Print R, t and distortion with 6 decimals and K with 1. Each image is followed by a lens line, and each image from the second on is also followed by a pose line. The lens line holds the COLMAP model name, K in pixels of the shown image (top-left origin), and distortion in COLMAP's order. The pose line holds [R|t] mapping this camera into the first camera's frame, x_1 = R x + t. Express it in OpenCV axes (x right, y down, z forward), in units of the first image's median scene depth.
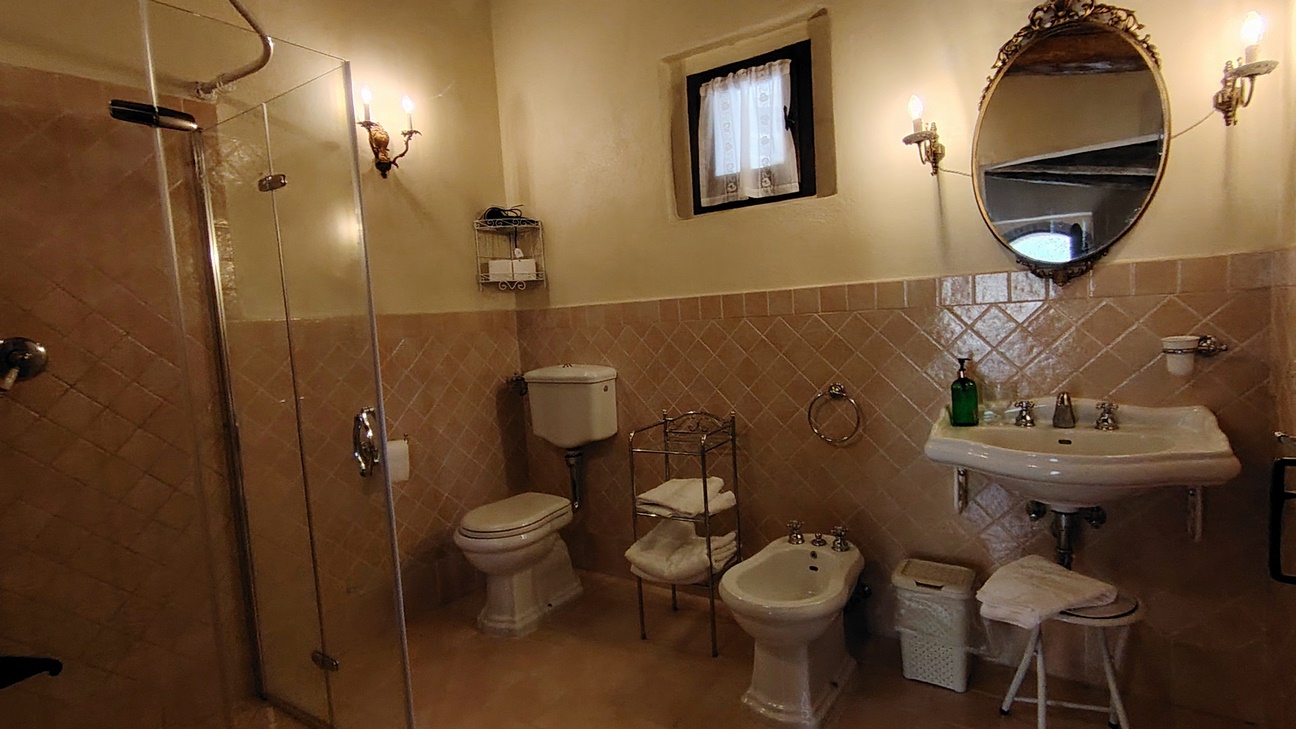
lens RADIAL K [[628.0, 0, 649.6], [0, 628.0, 367.4], [0, 0, 1]] dist [0.001359, 0.000067]
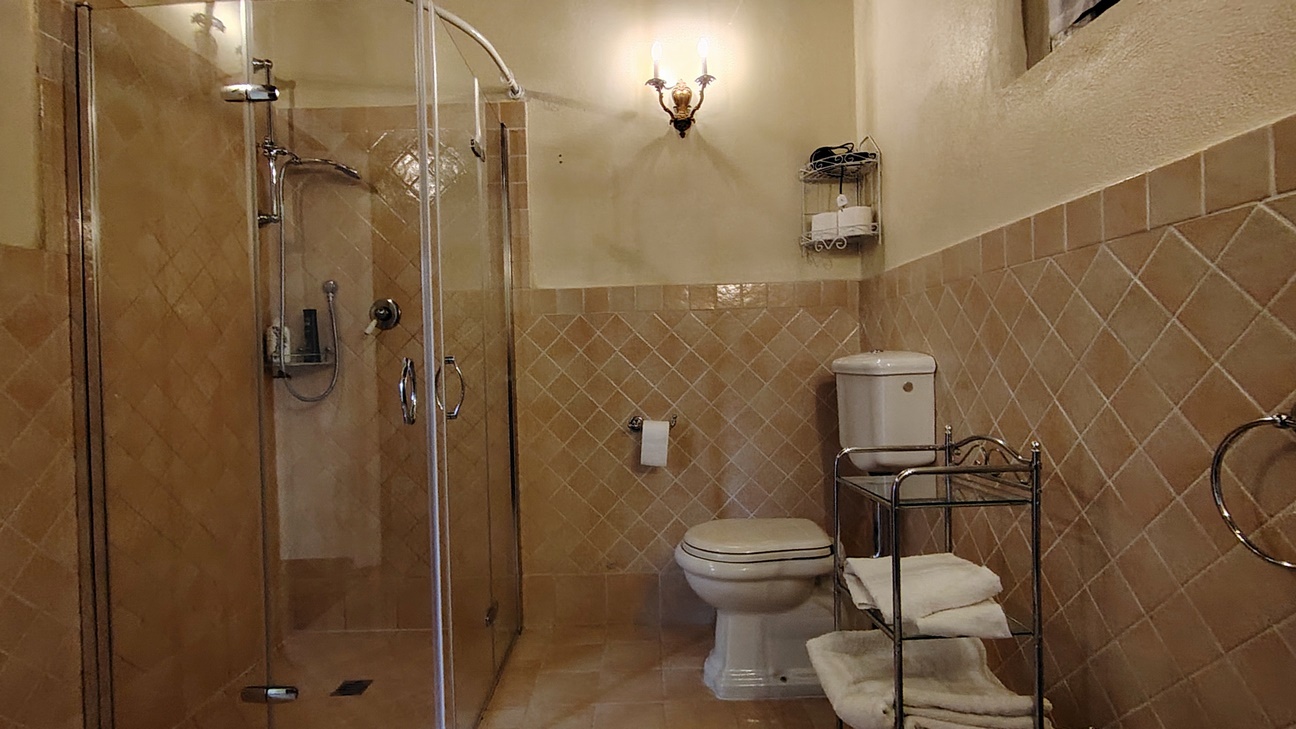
lens RADIAL K [[628.0, 0, 649.8], [0, 628.0, 366.1], [0, 0, 1]] dist [0.001359, 0.000067]
pose [[0.582537, 0.049010, -0.811325, 0.295103], [-0.071289, 0.997415, 0.009065, 0.026021], [0.809672, 0.052557, 0.584525, 0.415398]]
